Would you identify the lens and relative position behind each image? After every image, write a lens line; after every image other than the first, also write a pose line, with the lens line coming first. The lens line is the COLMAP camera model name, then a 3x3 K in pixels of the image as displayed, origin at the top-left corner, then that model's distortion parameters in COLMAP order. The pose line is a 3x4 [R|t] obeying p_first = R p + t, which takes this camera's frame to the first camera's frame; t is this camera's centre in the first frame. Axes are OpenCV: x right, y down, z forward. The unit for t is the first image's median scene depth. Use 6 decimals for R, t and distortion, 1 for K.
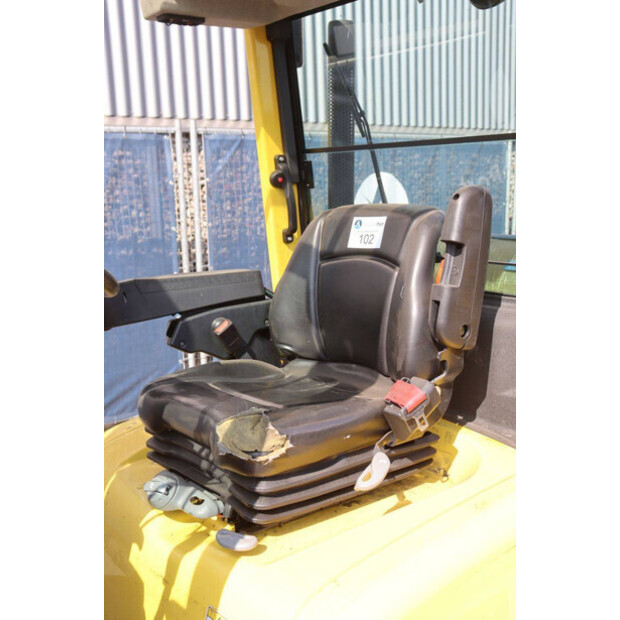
lens RADIAL K [[720.3, 0, 310.0], [0, 720.3, 310.0], [0, 0, 1]] dist [-0.075723, 0.024789]
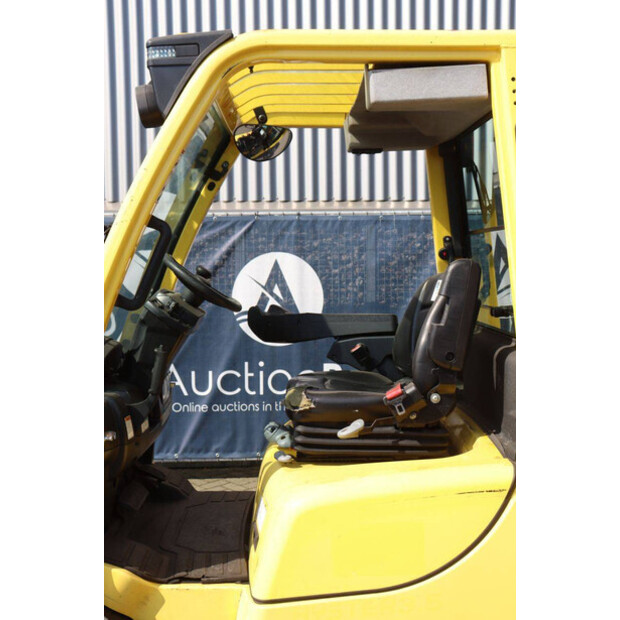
lens RADIAL K [[665.1, 0, 294.7], [0, 665.1, 311.2], [0, 0, 1]] dist [-0.112066, 0.246298]
pose [[0.806603, 0.063543, -0.587669, 0.558232], [-0.117709, 0.991560, -0.054348, 0.036132], [0.579255, 0.113011, 0.807274, -0.212119]]
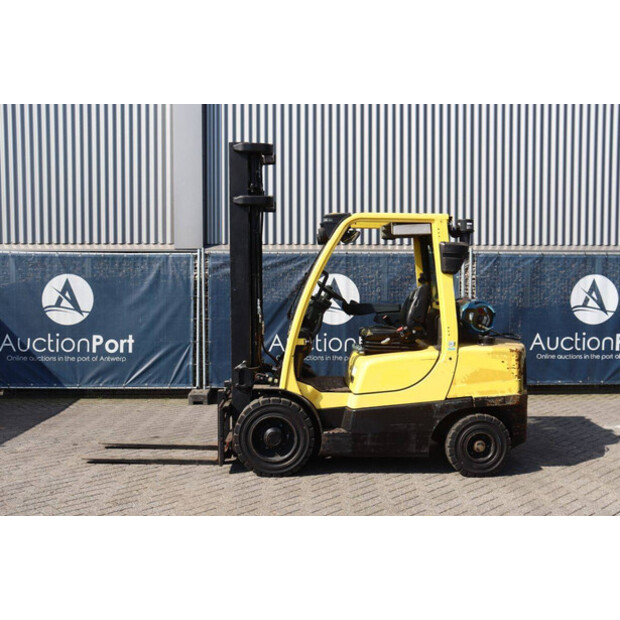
lens RADIAL K [[510.5, 0, 317.0], [0, 510.5, 307.7], [0, 0, 1]] dist [-0.065460, 0.004317]
pose [[0.803458, 0.068679, -0.591387, 1.154052], [-0.128704, 0.989872, -0.059902, 0.177388], [0.581284, 0.124242, 0.804160, -1.387364]]
